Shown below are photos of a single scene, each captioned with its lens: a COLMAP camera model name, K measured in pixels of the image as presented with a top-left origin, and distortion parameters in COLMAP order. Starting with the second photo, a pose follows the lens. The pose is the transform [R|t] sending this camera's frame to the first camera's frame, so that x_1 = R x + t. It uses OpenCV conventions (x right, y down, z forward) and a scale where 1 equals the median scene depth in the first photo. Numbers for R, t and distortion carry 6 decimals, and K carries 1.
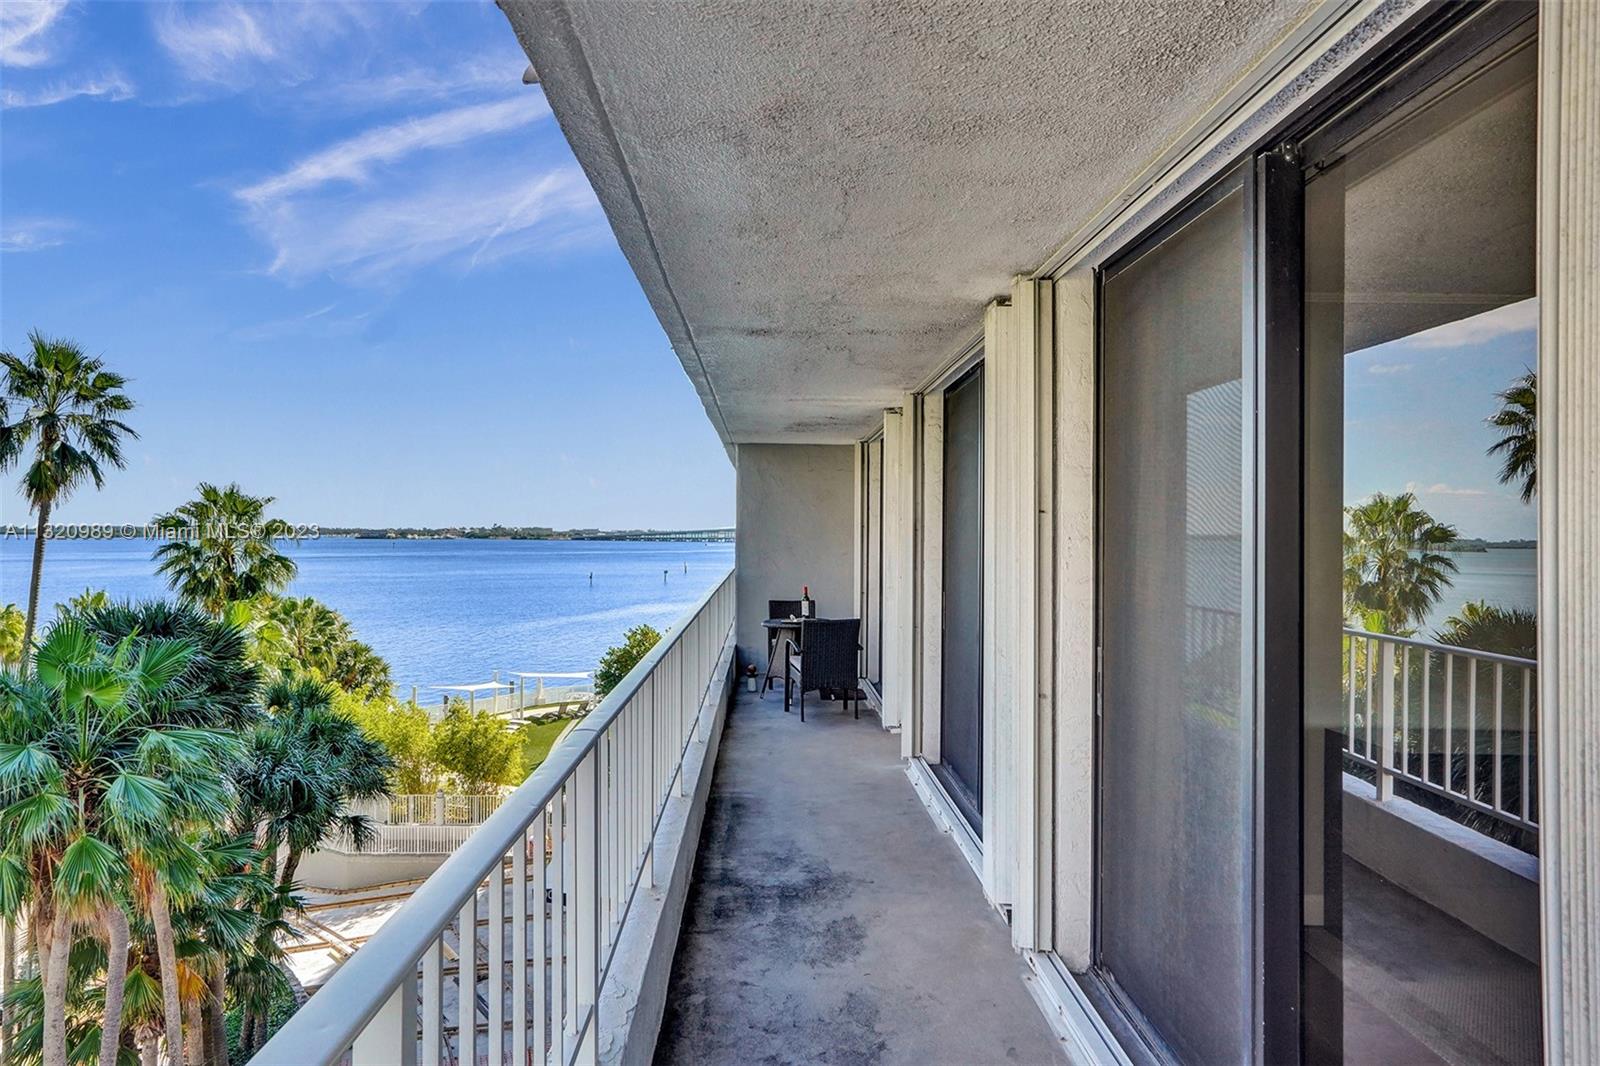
lens RADIAL K [[998.0, 0, 775.6], [0, 998.0, 515.8], [0, 0, 1]] dist [-0.012689, 0.032500]
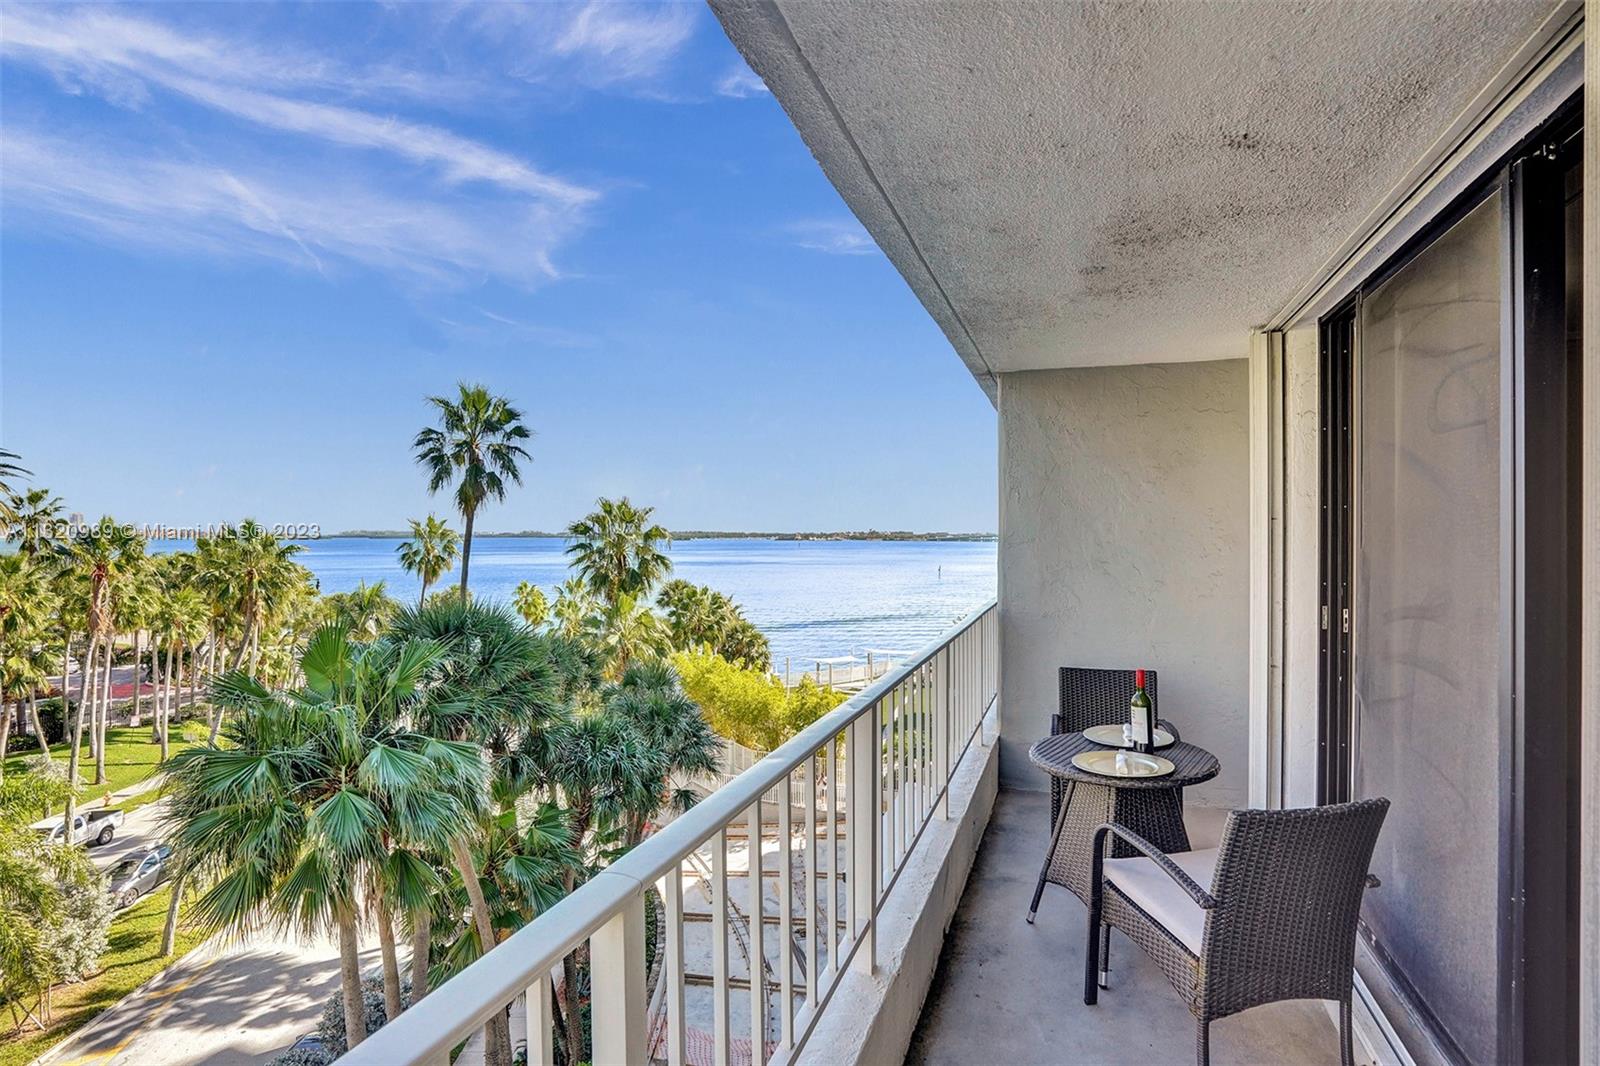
lens RADIAL K [[792.9, 0, 777.9], [0, 792.9, 542.5], [0, 0, 1]] dist [-0.019849, 0.008634]
pose [[0.927017, -0.000933, -0.375017, 0.018235], [0.010928, 0.999639, 0.024526, 0.007155], [0.374859, -0.026834, 0.926693, 0.494762]]
